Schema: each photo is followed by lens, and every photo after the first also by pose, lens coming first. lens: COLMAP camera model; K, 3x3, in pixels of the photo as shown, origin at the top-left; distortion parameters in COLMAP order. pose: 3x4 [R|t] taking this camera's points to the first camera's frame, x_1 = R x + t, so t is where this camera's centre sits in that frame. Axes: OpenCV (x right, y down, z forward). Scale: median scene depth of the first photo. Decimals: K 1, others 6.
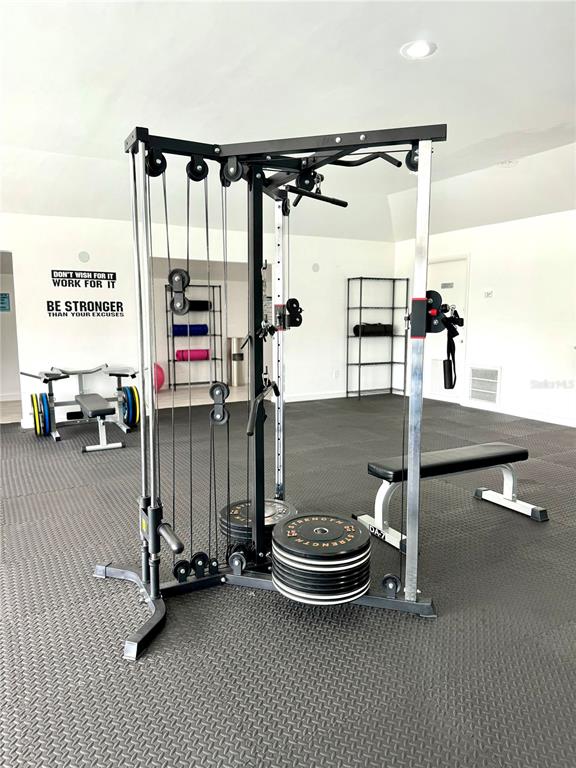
lens RADIAL K [[544.4, 0, 287.8], [0, 544.4, 386.7], [0, 0, 1]] dist [0.020366, -0.036041]
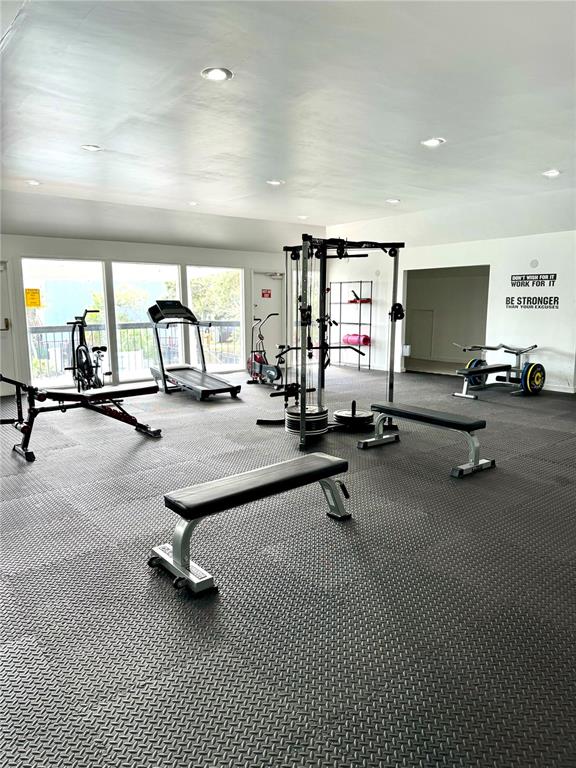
lens RADIAL K [[544.4, 0, 272.3], [0, 544.4, 396.3], [0, 0, 1]] dist [0.020366, -0.036041]
pose [[0.103341, 0.179522, -0.978311, 0.914363], [-0.113826, 0.979250, 0.167670, -0.069316], [0.988112, 0.094030, 0.121631, 0.227549]]
